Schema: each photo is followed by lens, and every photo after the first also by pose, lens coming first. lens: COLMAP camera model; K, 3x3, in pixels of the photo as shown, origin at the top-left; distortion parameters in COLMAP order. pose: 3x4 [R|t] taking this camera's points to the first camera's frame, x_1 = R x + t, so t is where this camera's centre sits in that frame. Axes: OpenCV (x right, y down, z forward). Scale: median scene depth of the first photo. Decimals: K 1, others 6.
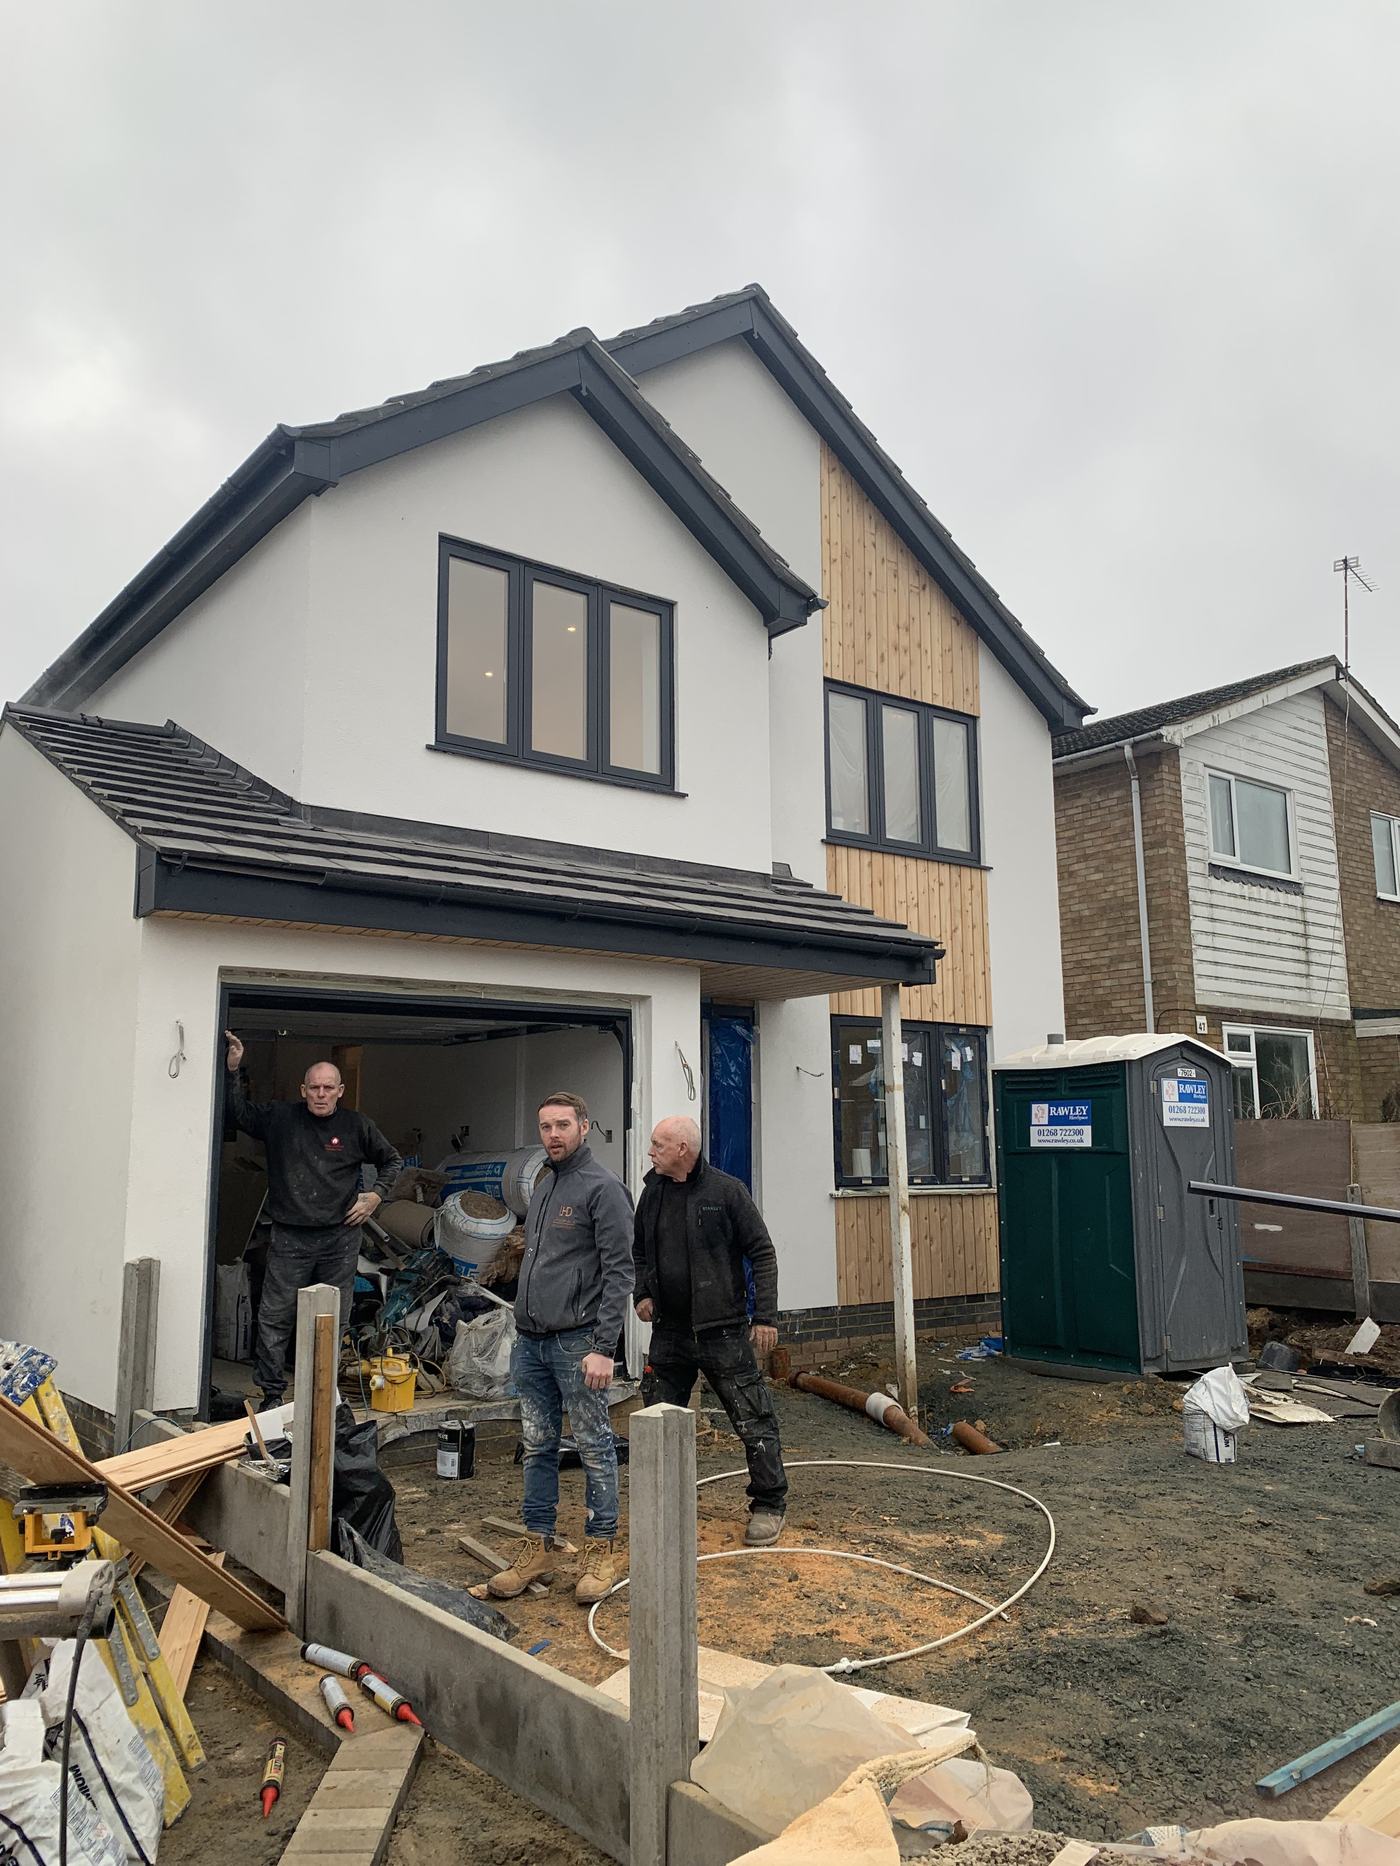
lens RADIAL K [[1383.3, 0, 697.4], [0, 1383.3, 926.4], [0, 0, 1]] dist [0.005232, -0.002070]
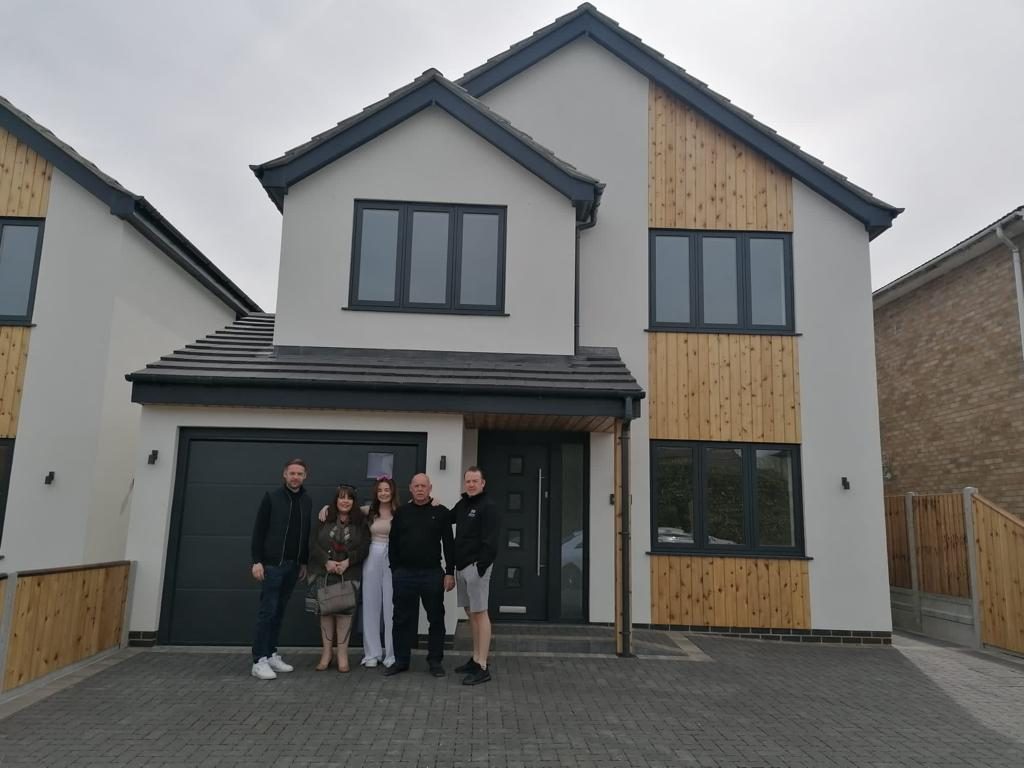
lens RADIAL K [[759.1, 0, 512.8], [0, 759.1, 388.0], [0, 0, 1]] dist [0.005232, -0.002070]
pose [[0.818621, -0.073692, -0.569586, 0.445829], [0.061602, 0.997279, -0.040490, 0.029585], [0.571021, -0.001941, 0.820933, 0.189930]]
